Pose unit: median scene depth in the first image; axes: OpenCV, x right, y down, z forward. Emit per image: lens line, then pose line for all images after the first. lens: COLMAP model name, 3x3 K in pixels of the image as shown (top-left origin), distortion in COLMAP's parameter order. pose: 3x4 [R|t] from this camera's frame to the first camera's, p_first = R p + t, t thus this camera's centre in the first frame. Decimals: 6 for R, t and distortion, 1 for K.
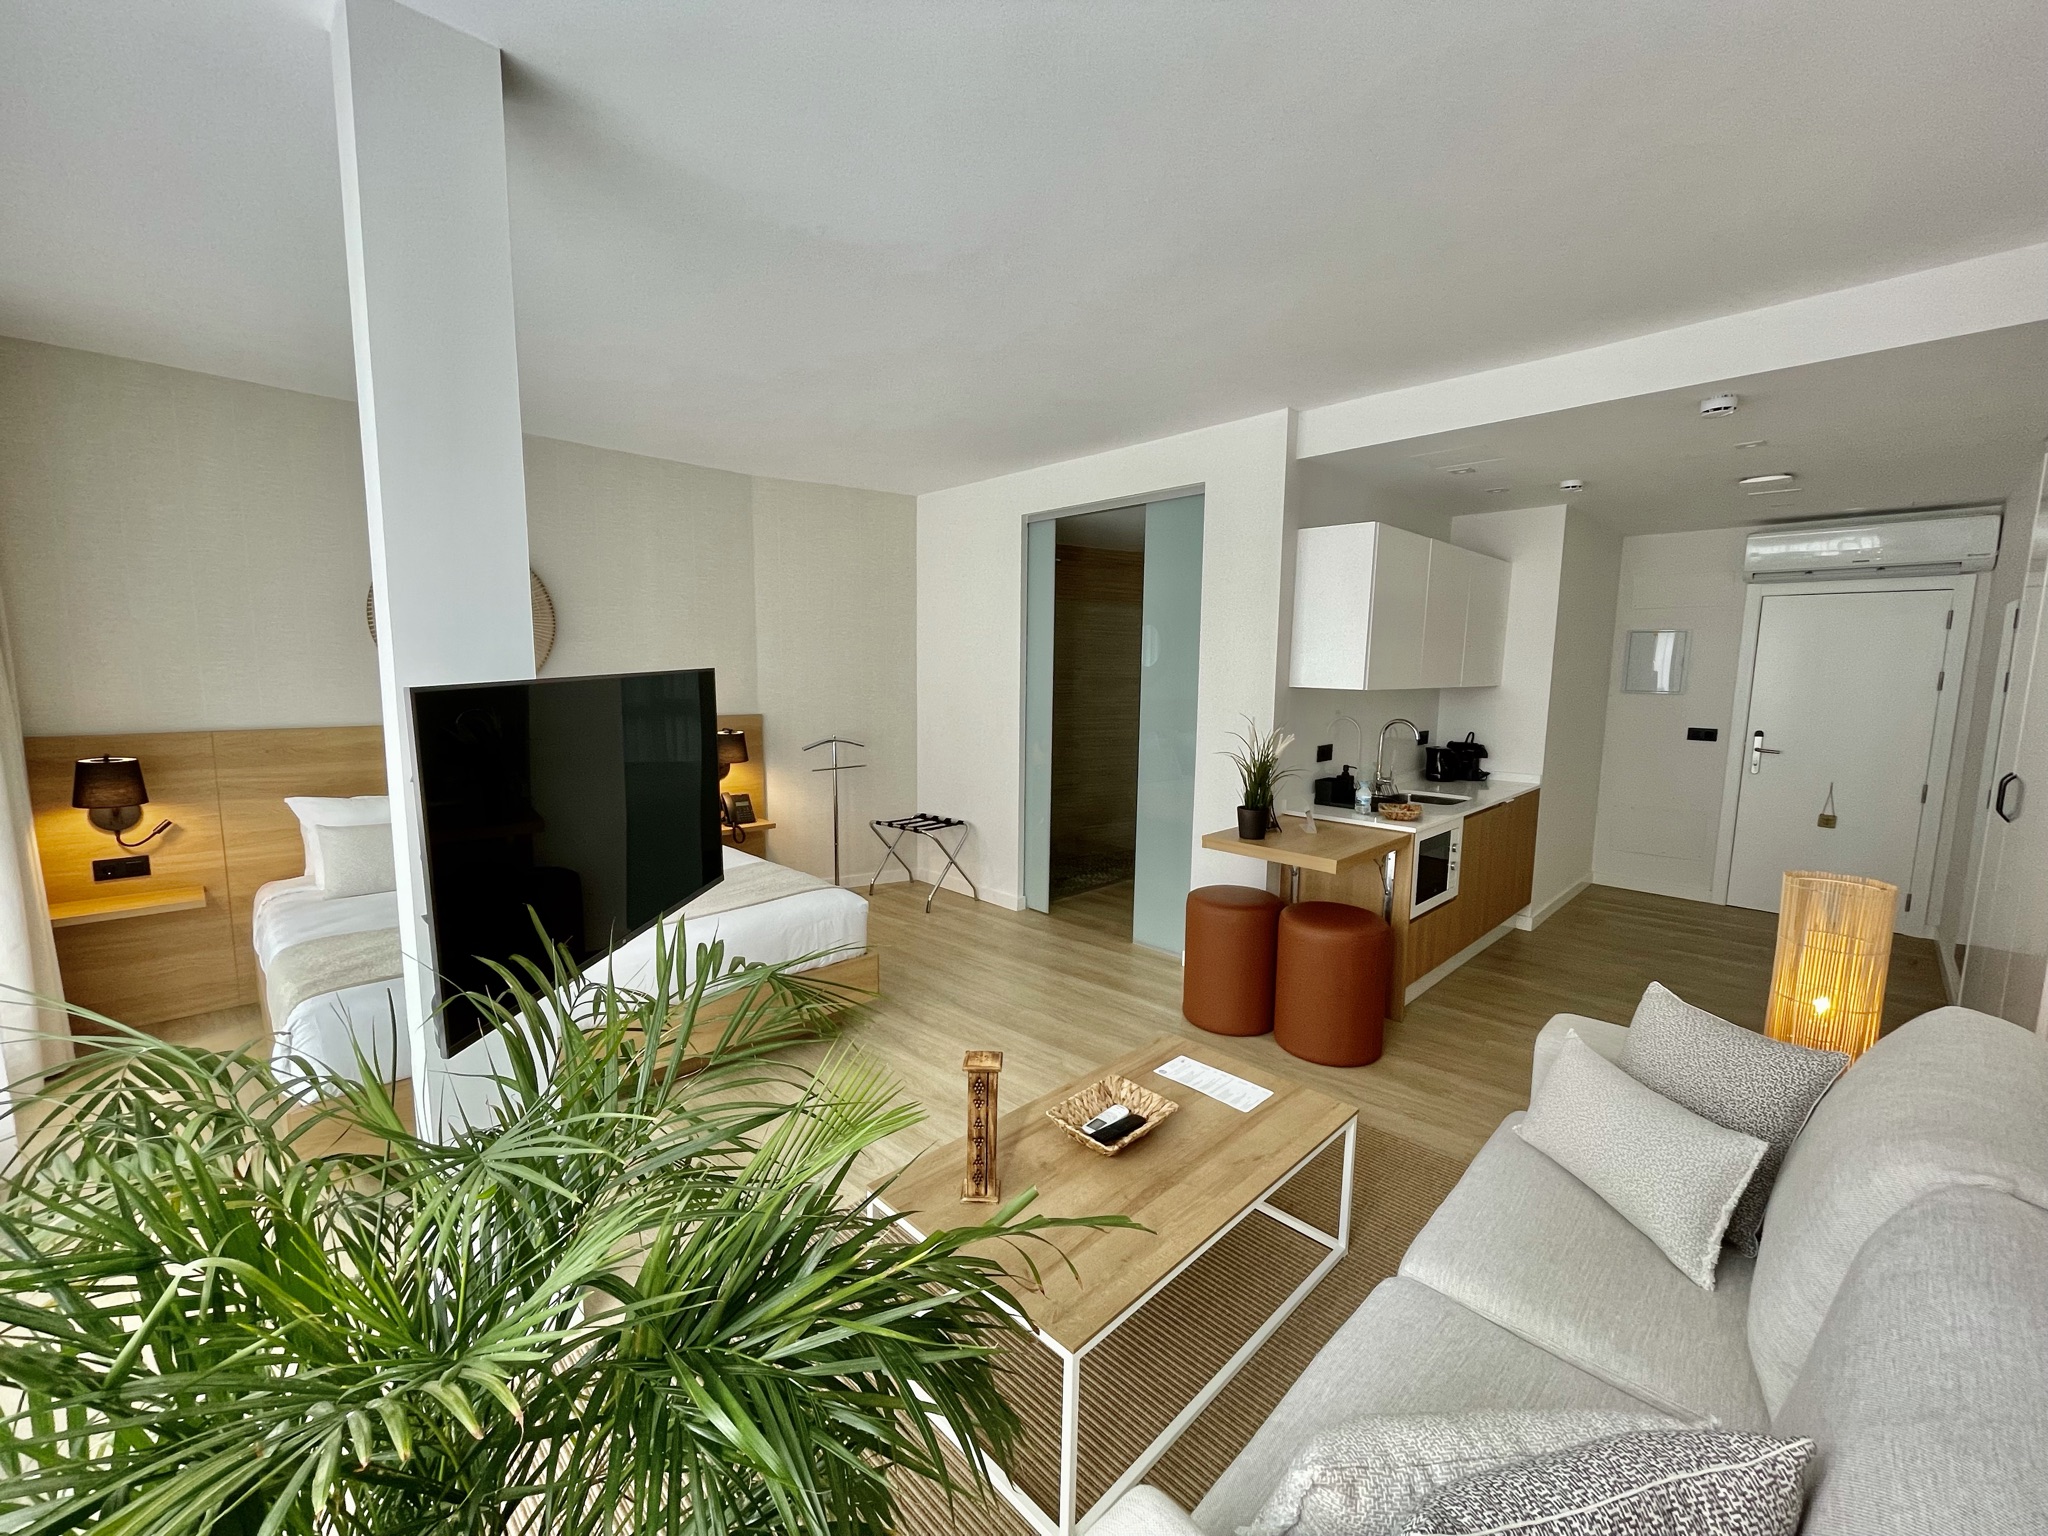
lens RADIAL K [[833.3, 0, 1030.4], [0, 833.3, 766.5], [0, 0, 1]] dist [0.002450, 0.000193]
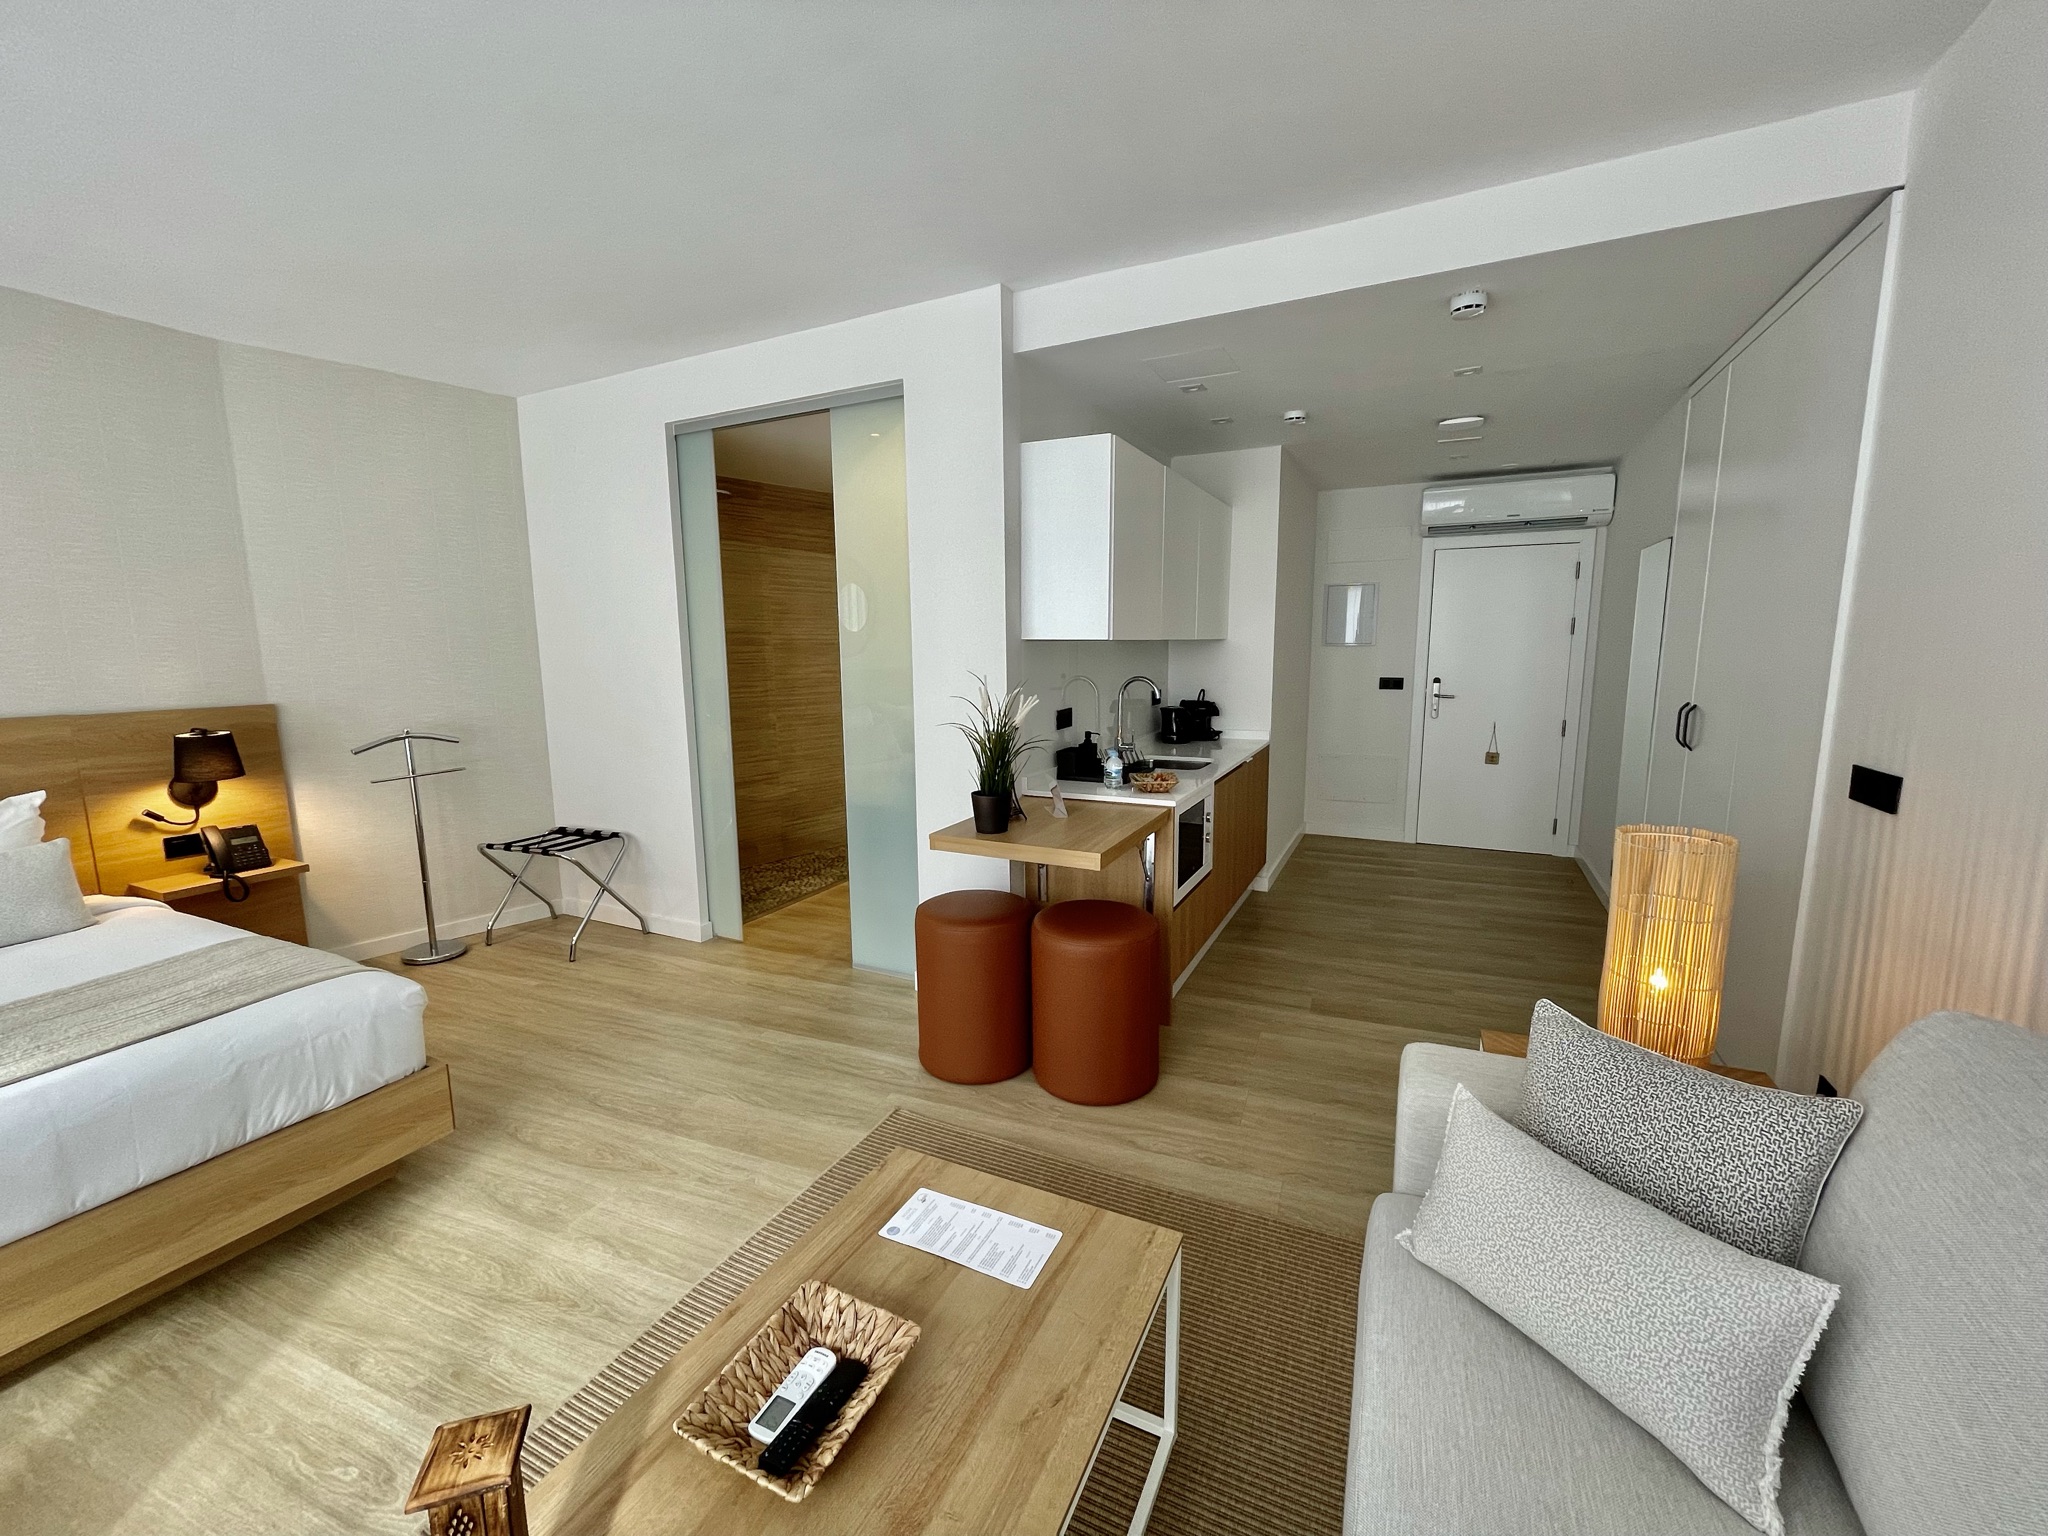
lens RADIAL K [[833.3, 0, 1031.6], [0, 833.3, 764.5], [0, 0, 1]] dist [0.002450, 0.000193]
pose [[0.943221, -0.068780, 0.324966, 0.045285], [0.060447, 0.997533, 0.035682, -0.001964], [-0.326619, -0.014013, 0.945052, 0.220417]]
